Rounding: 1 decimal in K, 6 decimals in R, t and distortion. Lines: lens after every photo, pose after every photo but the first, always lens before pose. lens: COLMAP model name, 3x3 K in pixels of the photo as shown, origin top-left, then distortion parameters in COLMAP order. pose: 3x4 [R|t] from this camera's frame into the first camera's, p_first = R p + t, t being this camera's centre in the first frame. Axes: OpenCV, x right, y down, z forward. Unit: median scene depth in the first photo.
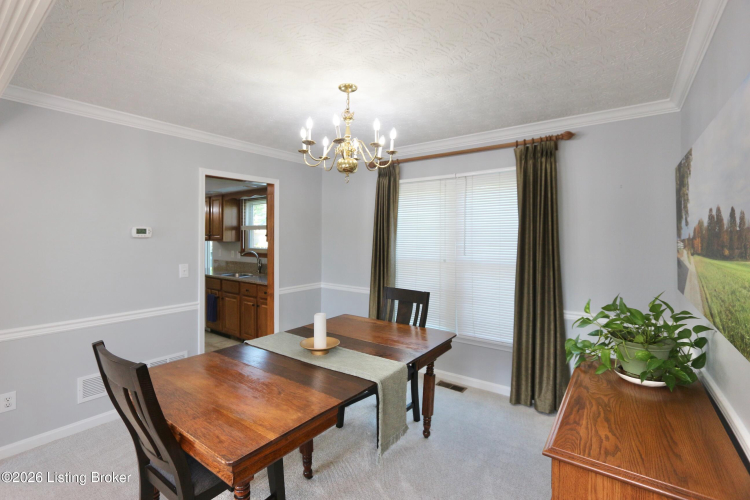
lens RADIAL K [[342.2, 0, 368.8], [0, 342.2, 242.6], [0, 0, 1]] dist [-0.014897, 0.000624]
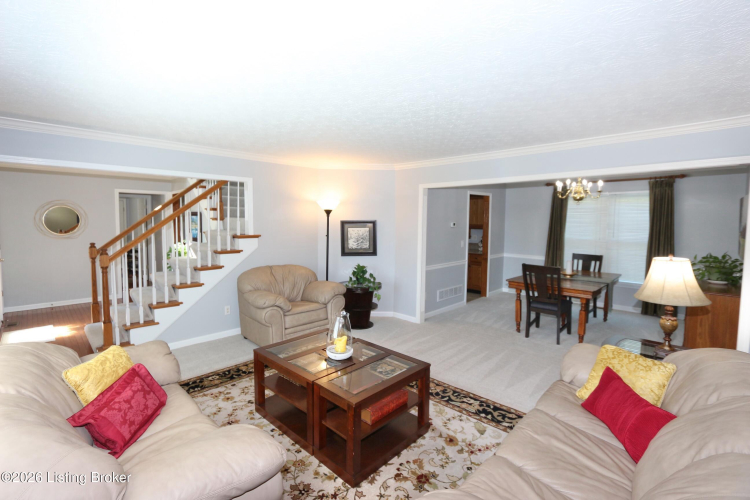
lens RADIAL K [[342.2, 0, 368.8], [0, 342.2, 242.6], [0, 0, 1]] dist [-0.014897, 0.000624]
pose [[0.990231, 0.013209, -0.138812, -0.824423], [-0.006256, 0.998709, 0.050408, -0.021658], [0.139299, -0.049047, 0.989035, -1.059643]]
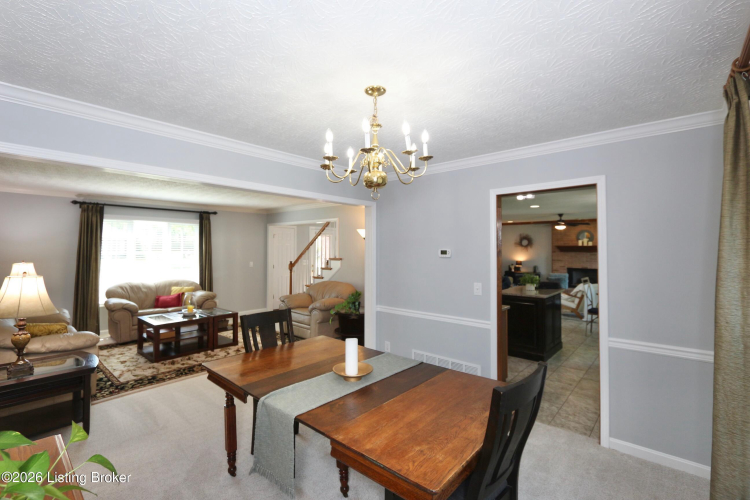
lens RADIAL K [[347.3, 0, 368.3], [0, 347.3, 239.7], [0, 0, 1]] dist [-0.011950, -0.000230]
pose [[-0.092810, -0.028938, -0.995263, 0.595225], [-0.019875, 0.999432, -0.027206, -0.035977], [0.995485, 0.017255, -0.093332, 0.774389]]
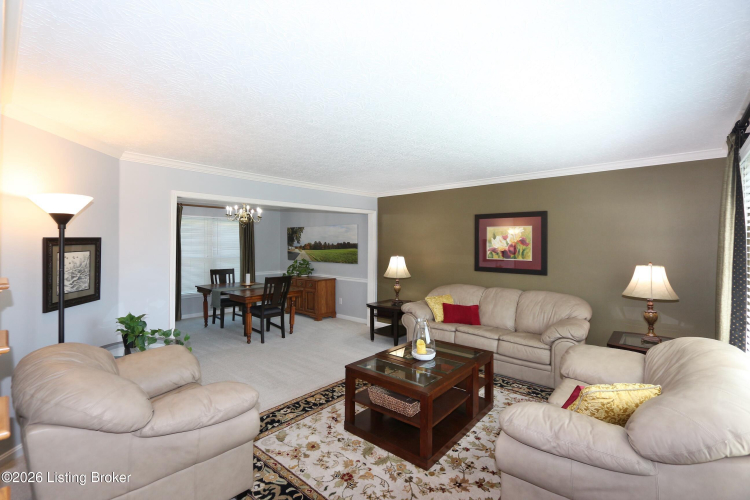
lens RADIAL K [[342.2, 0, 368.8], [0, 342.2, 242.6], [0, 0, 1]] dist [-0.014897, 0.000624]
pose [[0.092772, 0.001985, 0.995685, -1.975133], [0.013726, 0.999900, -0.003273, -0.020049], [-0.995593, 0.013970, 0.092736, -0.186951]]
